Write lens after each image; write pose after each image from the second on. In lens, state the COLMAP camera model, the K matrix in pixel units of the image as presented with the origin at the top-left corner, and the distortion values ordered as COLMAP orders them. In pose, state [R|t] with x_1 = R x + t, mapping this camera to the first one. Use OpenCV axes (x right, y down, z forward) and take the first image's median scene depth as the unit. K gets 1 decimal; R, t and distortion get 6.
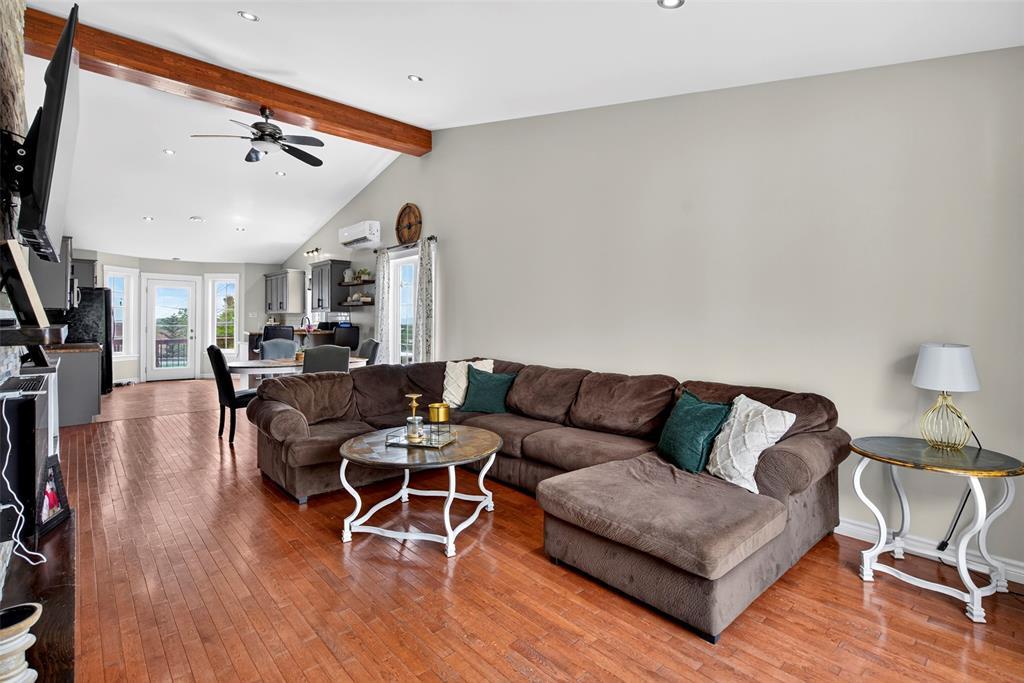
lens RADIAL K [[486.4, 0, 515.3], [0, 486.4, 322.7], [0, 0, 1]] dist [0.001395, -0.000126]
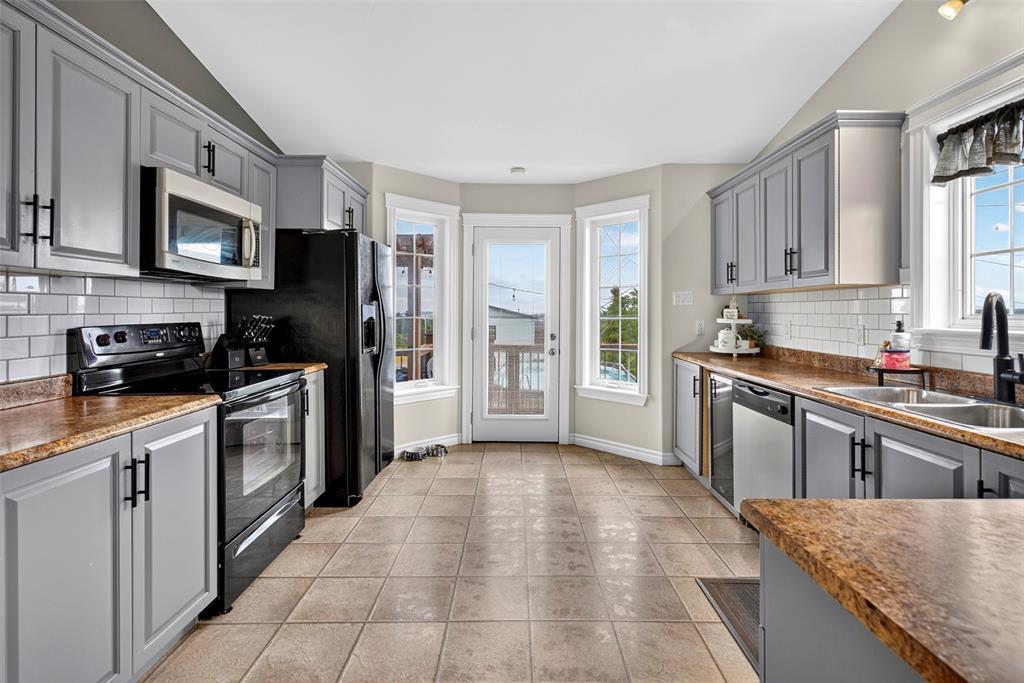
lens RADIAL K [[479.7, 0, 515.0], [0, 479.7, 309.0], [0, 0, 1]] dist [0.003262, -0.000550]
pose [[0.742283, -0.008922, -0.670027, -0.491636], [0.000869, 0.999923, -0.012353, -0.004029], [0.670085, 0.008587, 0.742234, 0.810714]]
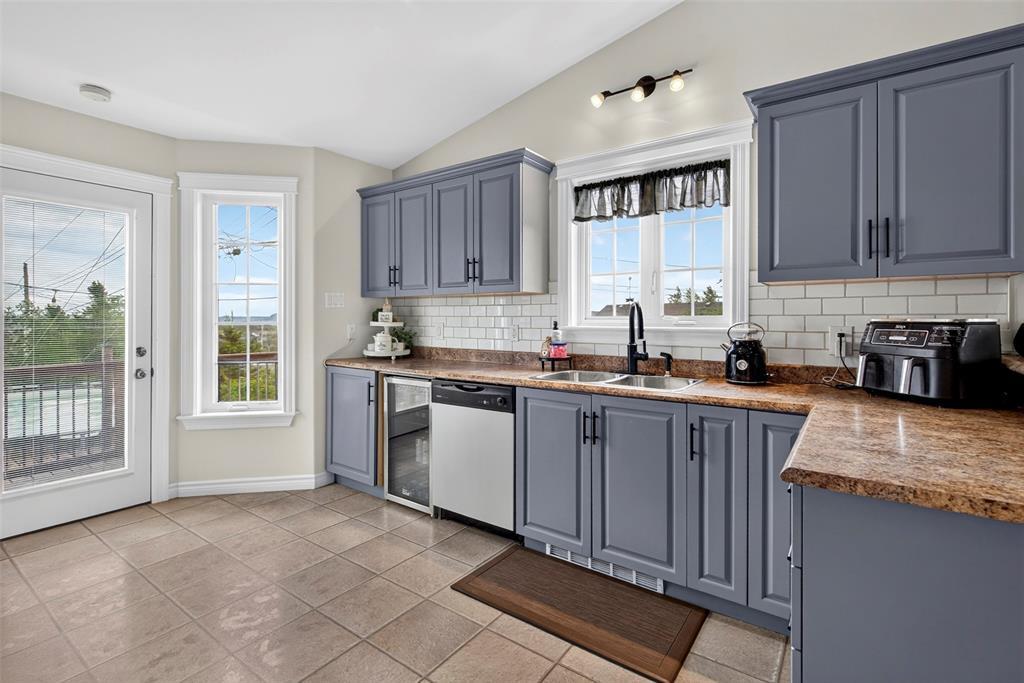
lens RADIAL K [[477.1, 0, 515.8], [0, 477.1, 317.8], [0, 0, 1]] dist [0.001349, -0.000761]
pose [[0.976346, -0.007480, 0.216086, -0.622747], [0.007570, 0.999971, 0.000412, -0.003324], [-0.216083, 0.001234, 0.976374, 0.816638]]
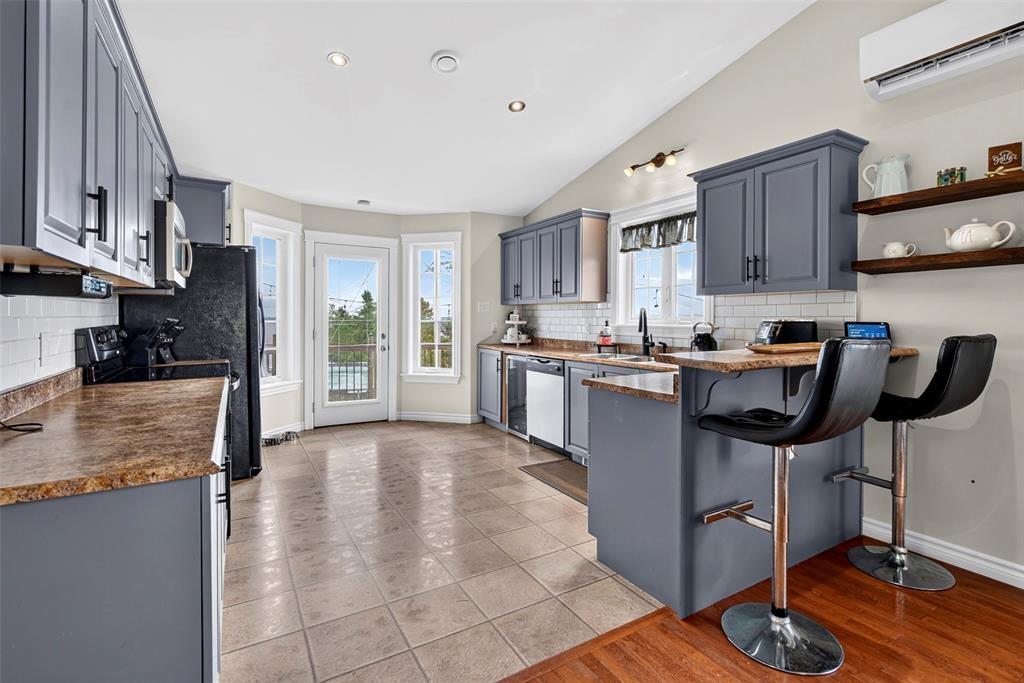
lens RADIAL K [[476.0, 0, 515.8], [0, 476.0, 322.3], [0, 0, 1]] dist [0.004212, -0.000562]
pose [[0.980060, -0.002261, -0.198691, -0.507216], [0.003577, 0.999974, 0.006265, -0.002086], [0.198672, -0.006851, 0.980042, 0.613864]]
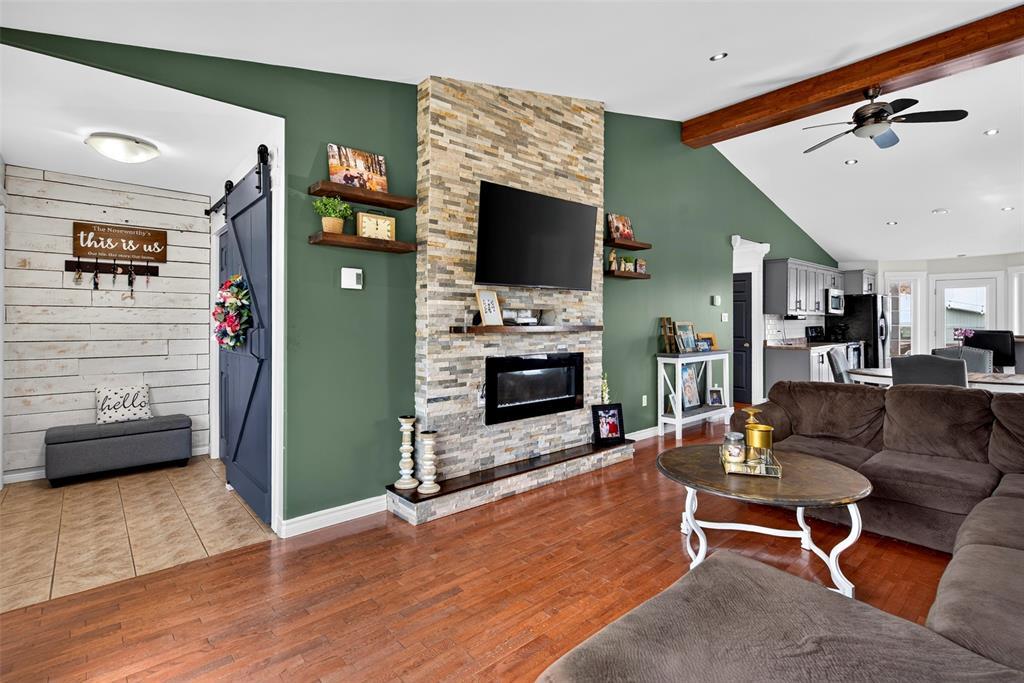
lens RADIAL K [[476.0, 0, 515.8], [0, 476.0, 322.3], [0, 0, 1]] dist [0.004212, -0.000562]
pose [[-0.012533, -0.003678, -0.999915, 0.233218], [-0.005227, 0.999980, -0.003613, -0.000064], [0.999908, 0.005181, -0.012552, 0.219121]]
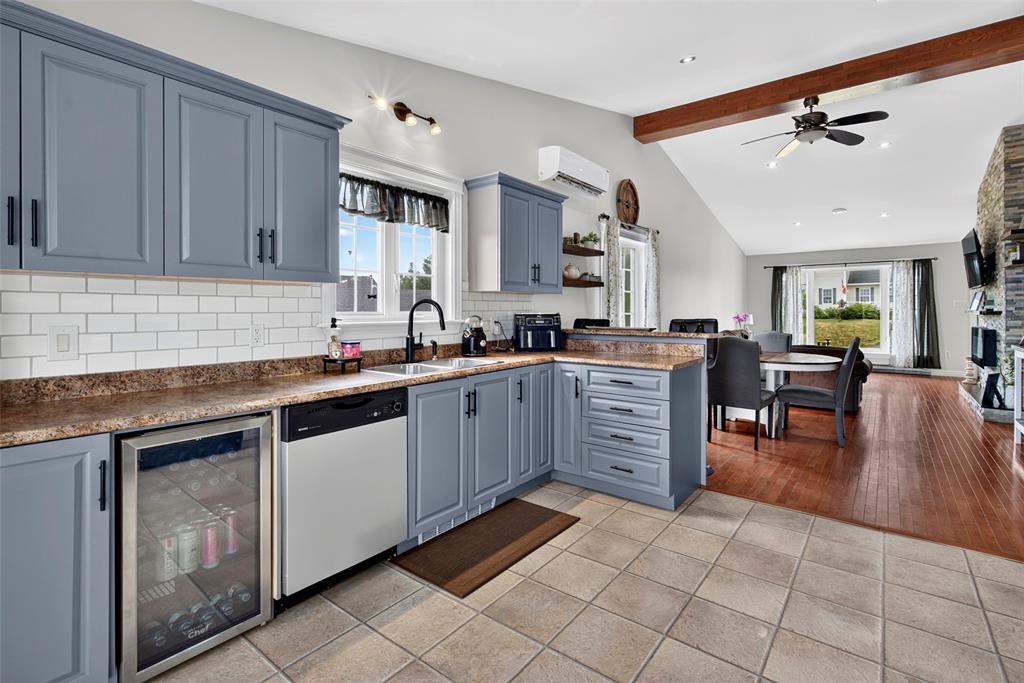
lens RADIAL K [[479.7, 0, 515.0], [0, 479.7, 309.0], [0, 0, 1]] dist [0.003262, -0.000550]
pose [[-0.176115, -0.004531, 0.984359, -0.859475], [0.003350, 0.999981, 0.005202, -0.007696], [-0.984364, 0.004213, -0.176096, 1.104960]]
